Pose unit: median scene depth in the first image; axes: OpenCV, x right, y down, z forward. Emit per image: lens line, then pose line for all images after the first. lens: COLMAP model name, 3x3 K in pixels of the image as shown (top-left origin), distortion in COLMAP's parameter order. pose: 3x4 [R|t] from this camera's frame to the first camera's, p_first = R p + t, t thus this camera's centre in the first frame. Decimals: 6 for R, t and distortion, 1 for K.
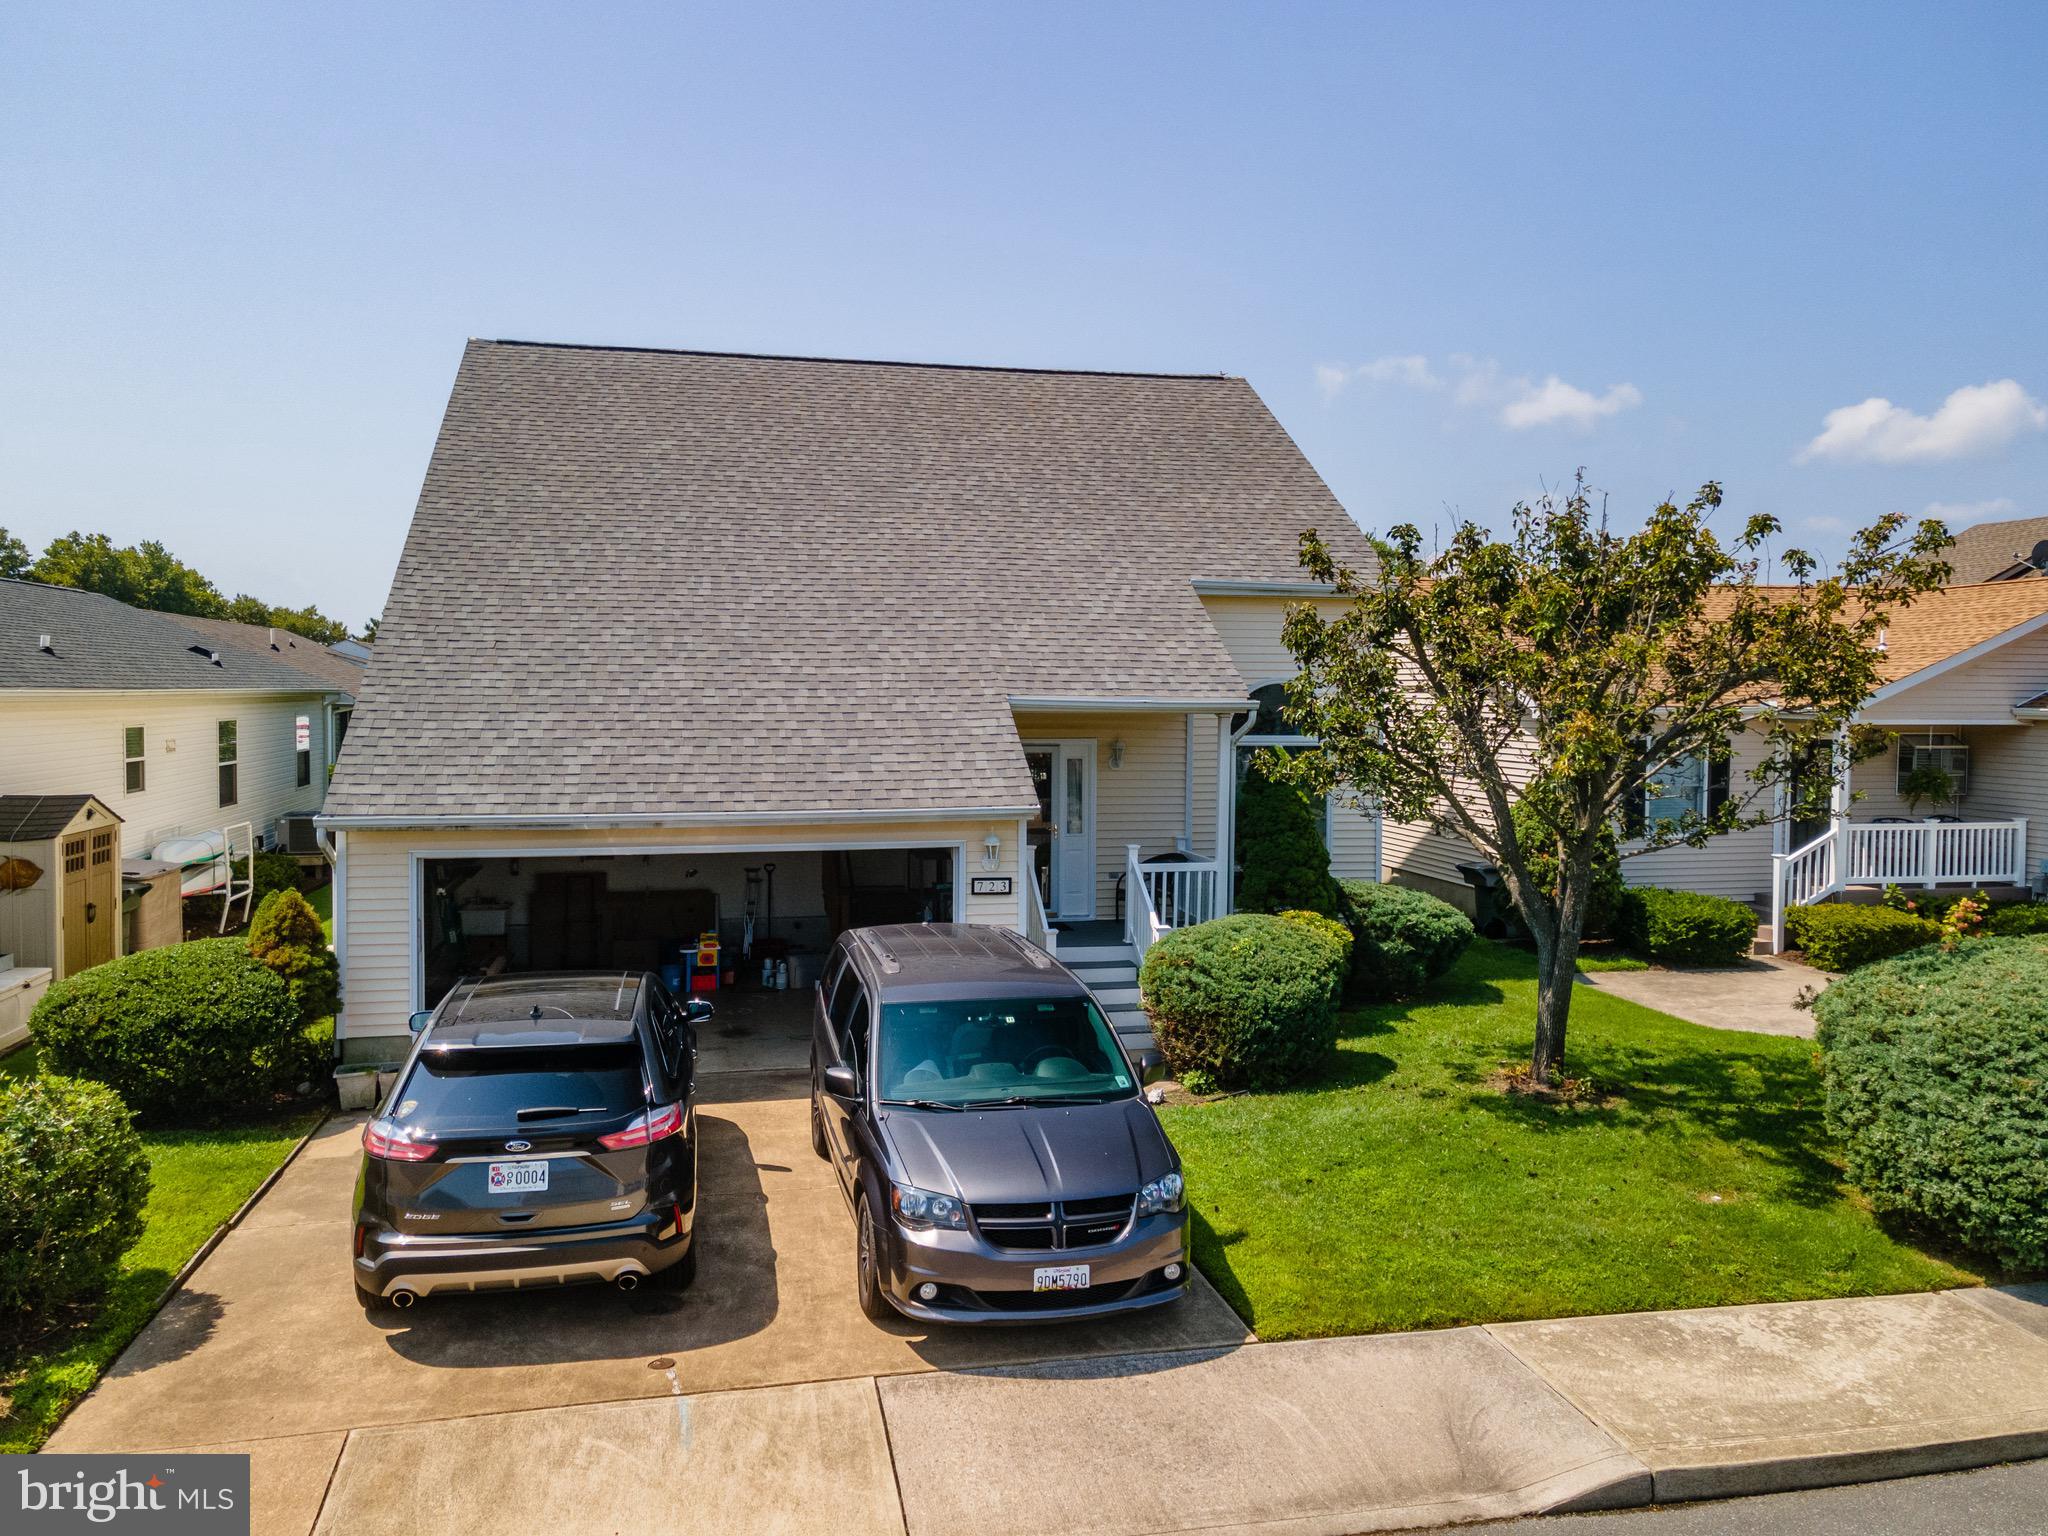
lens RADIAL K [[1485.9, 0, 1016.5], [0, 1485.9, 754.5], [0, 0, 1]] dist [0.031970, 0.027144]
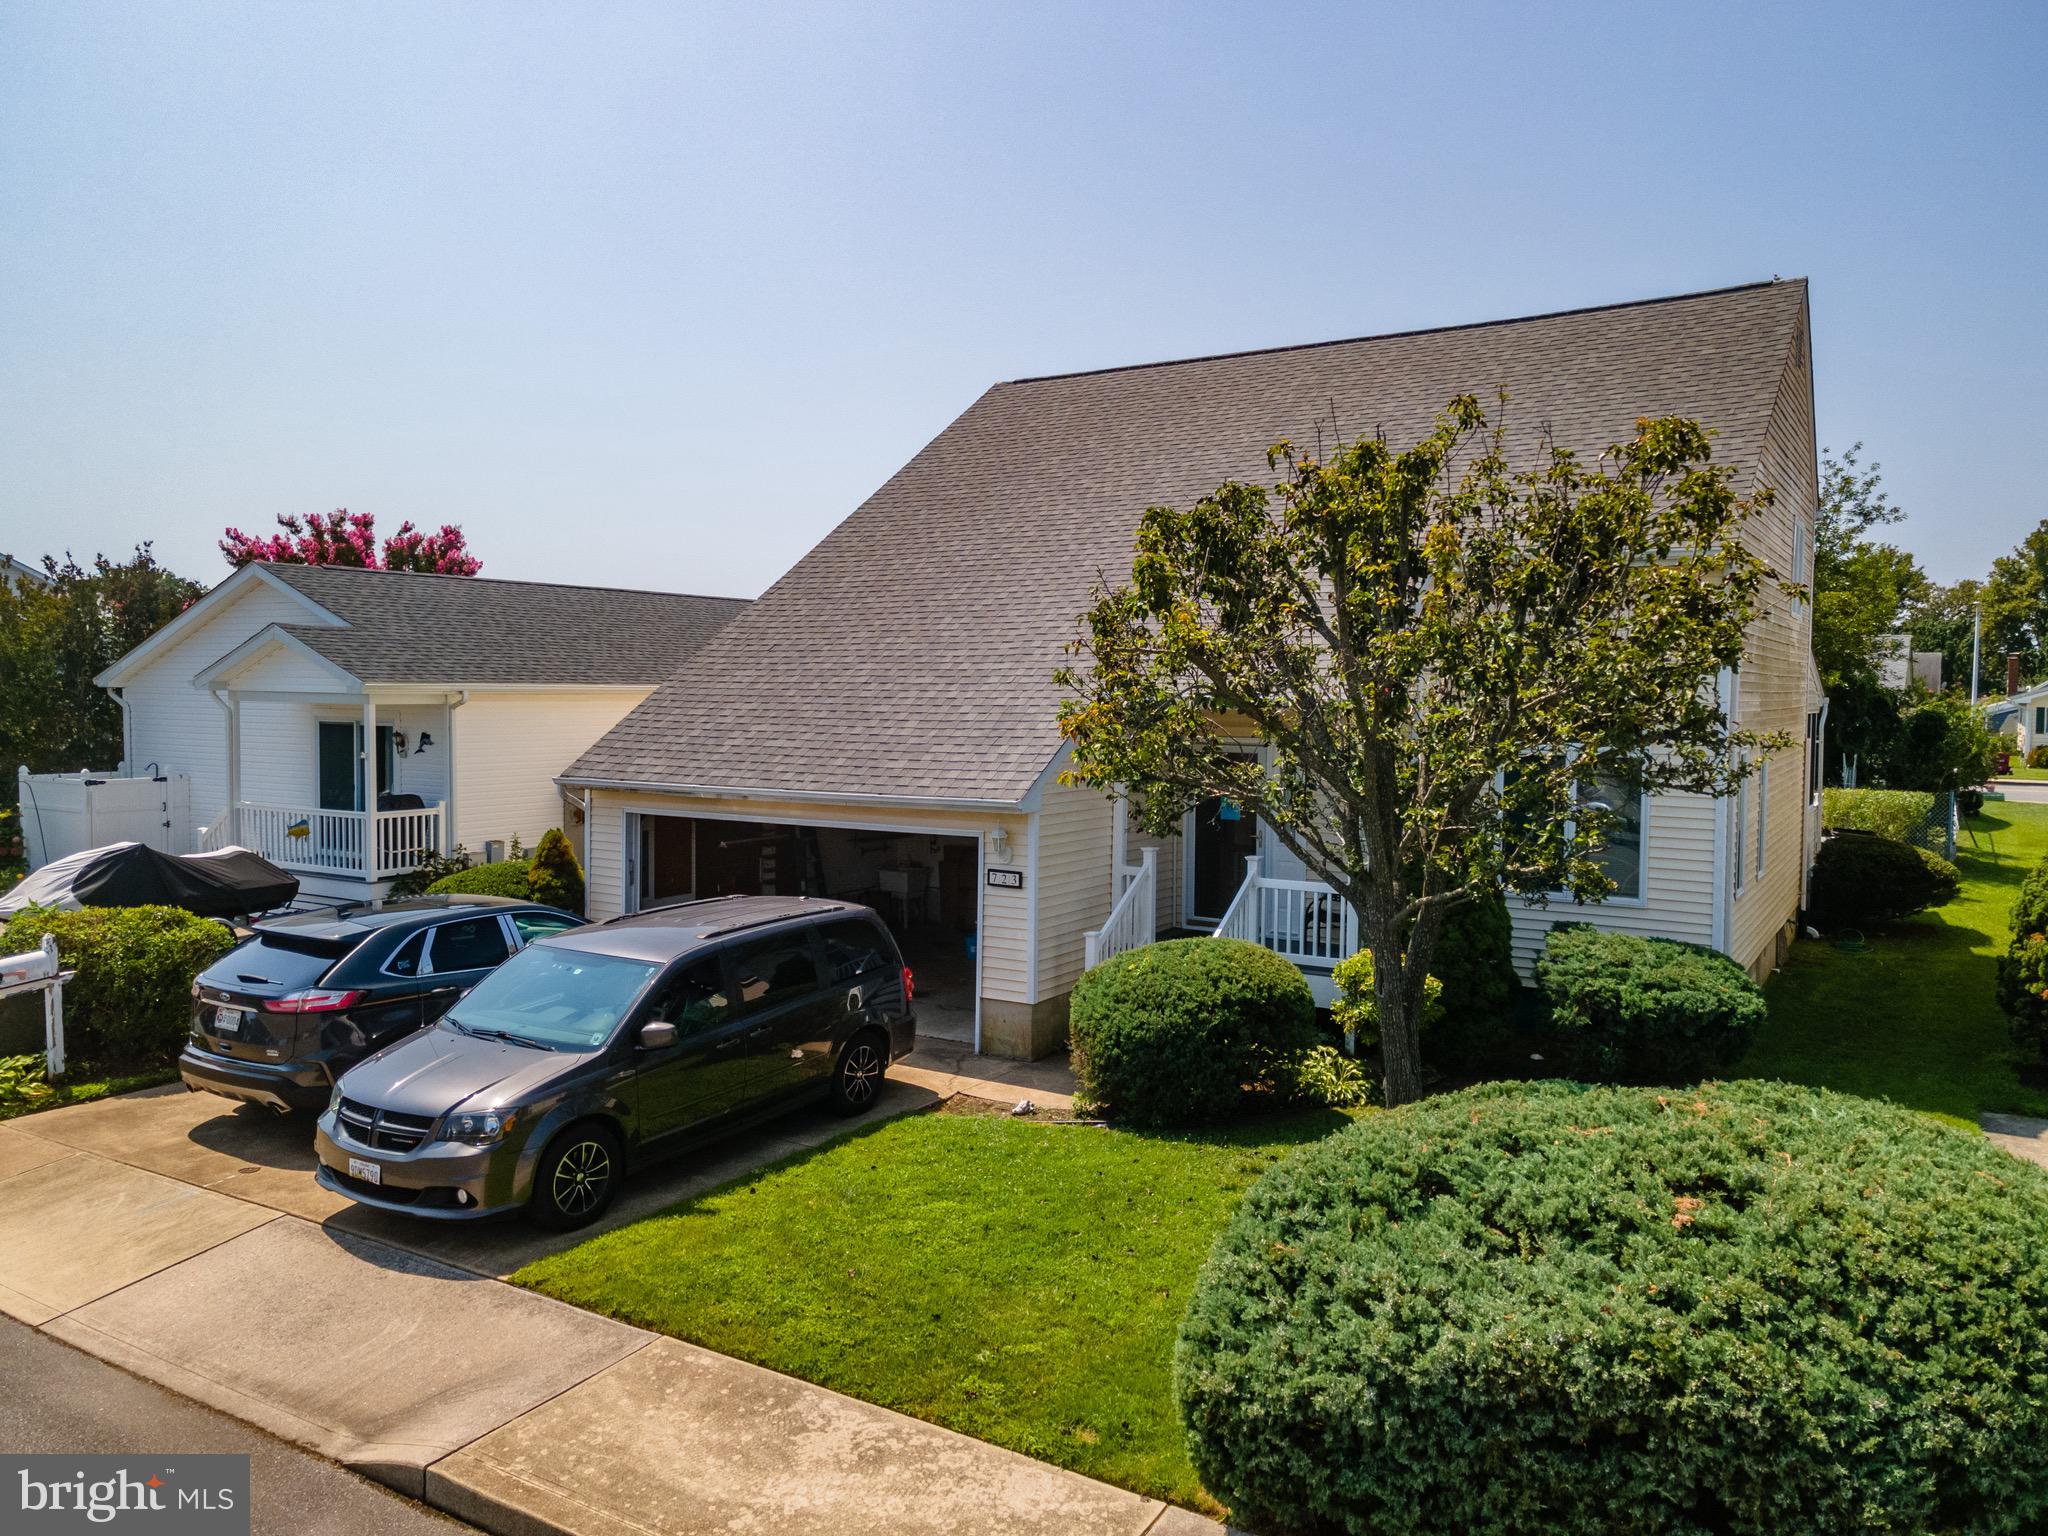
lens RADIAL K [[1485.9, 0, 1018.3], [0, 1485.9, 764.6], [0, 0, 1]] dist [0.031970, 0.027144]
pose [[0.715519, 0.037437, -0.697589, 0.781140], [-0.034022, 0.999246, 0.018730, -0.008885], [0.697764, 0.010332, 0.716253, 0.320805]]
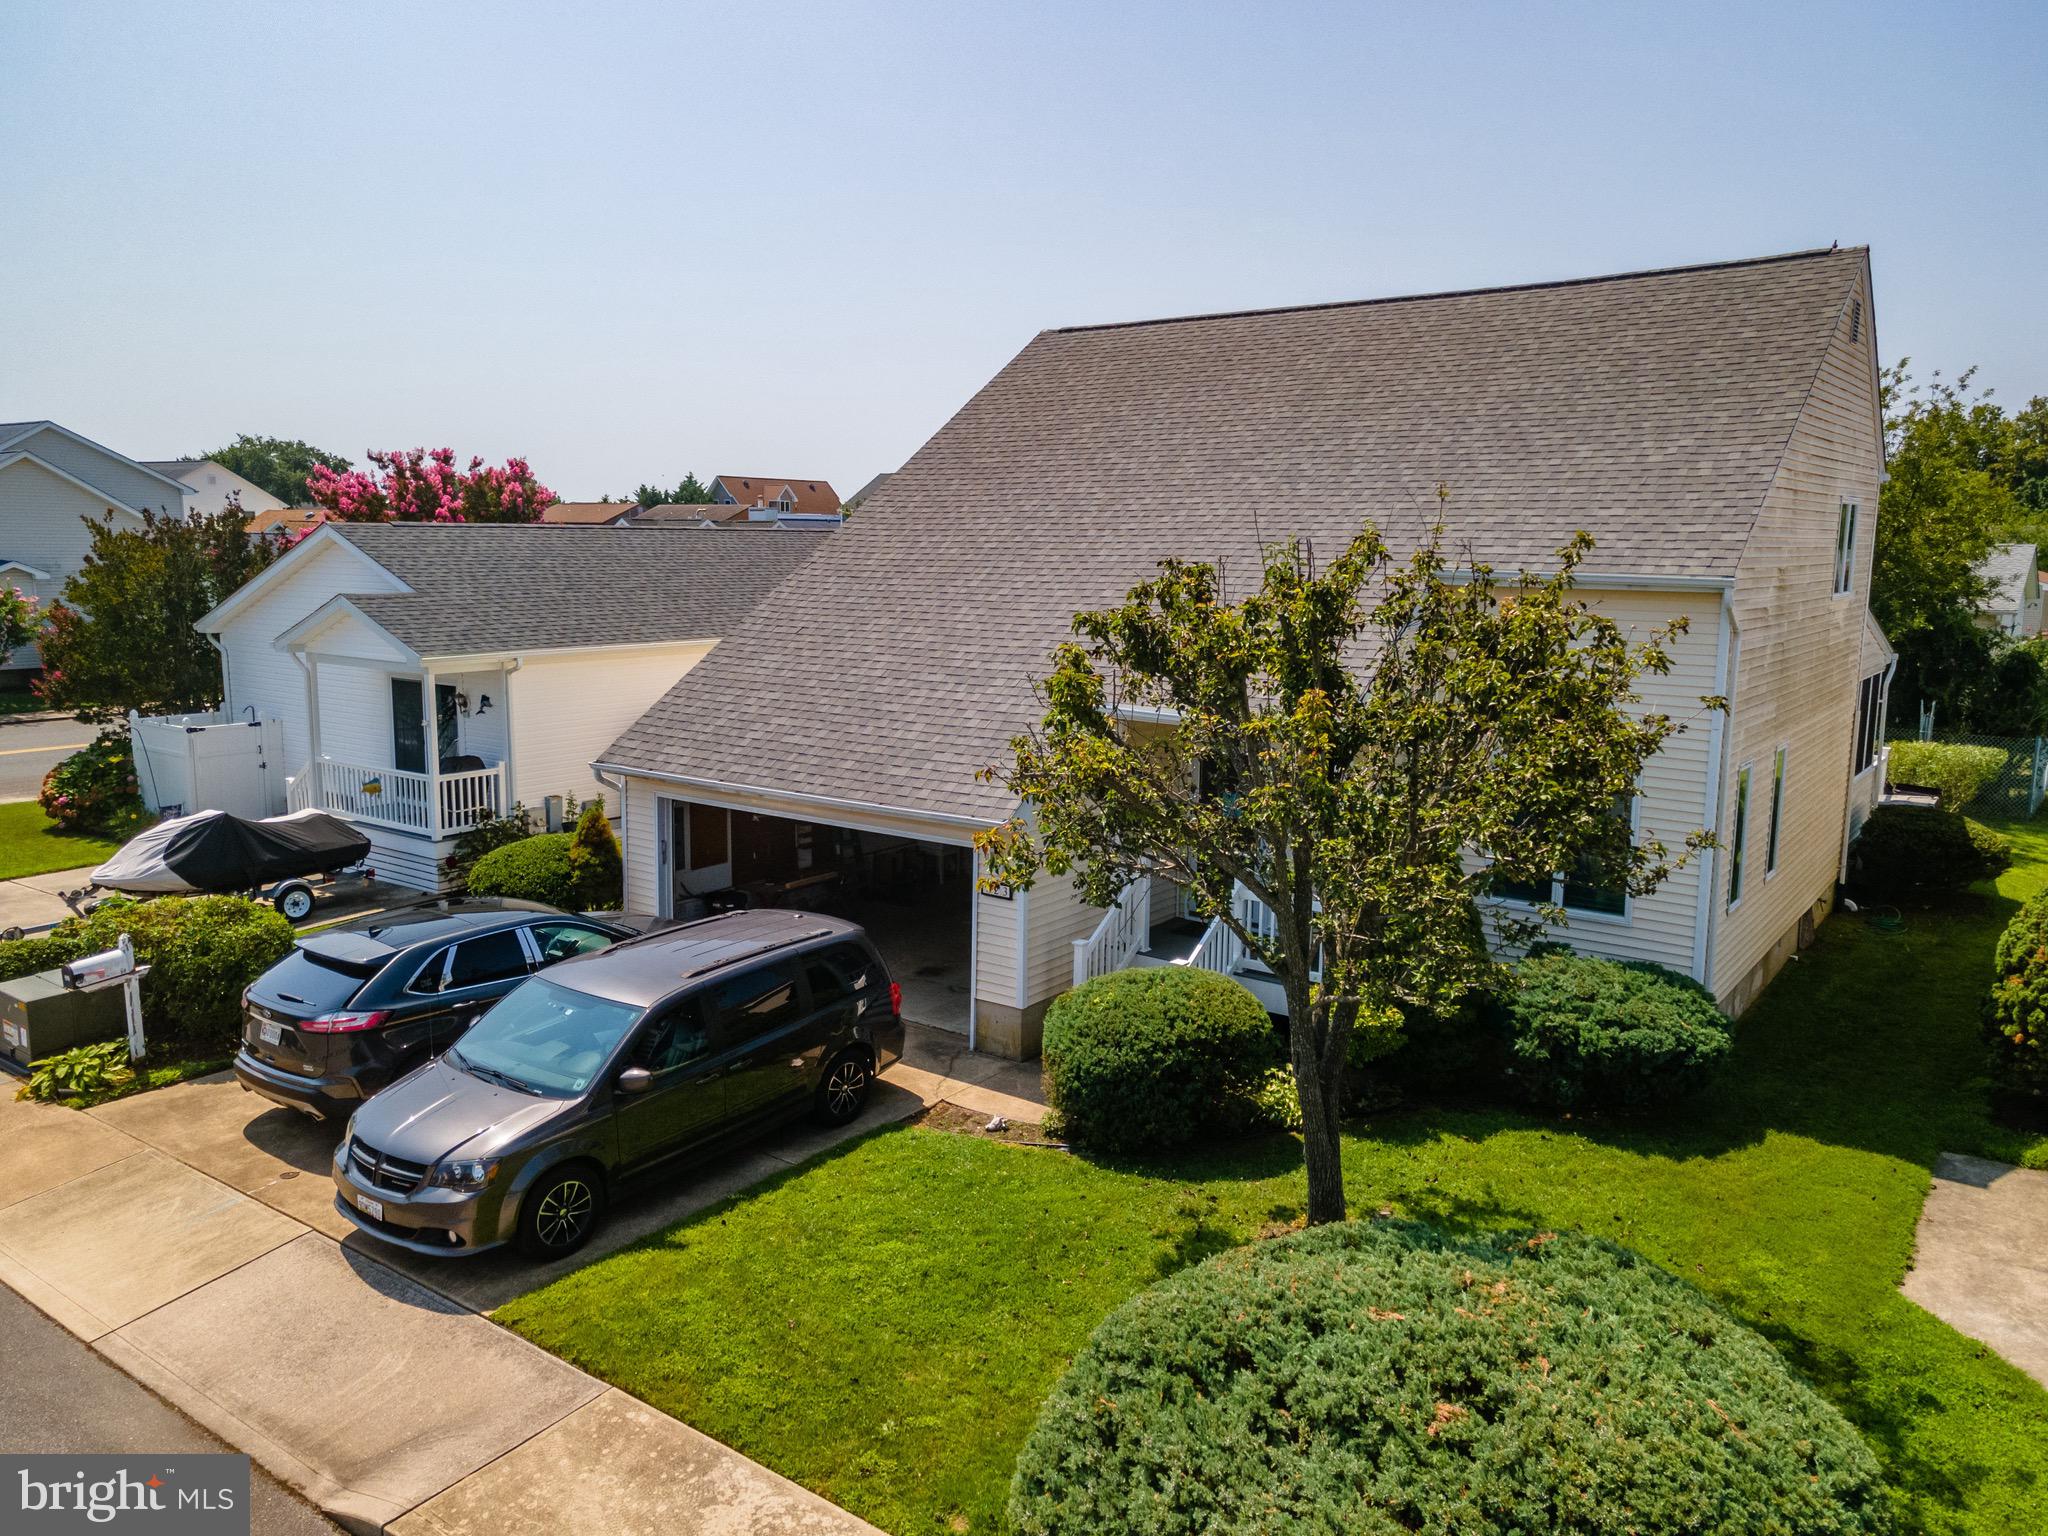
lens RADIAL K [[1485.9, 0, 1017.2], [0, 1485.9, 764.0], [0, 0, 1]] dist [0.031970, 0.027144]
pose [[0.658390, 0.114441, -0.743926, 0.866528], [-0.037823, 0.992155, 0.119153, -0.142054], [0.751726, -0.050311, 0.657553, 0.365692]]
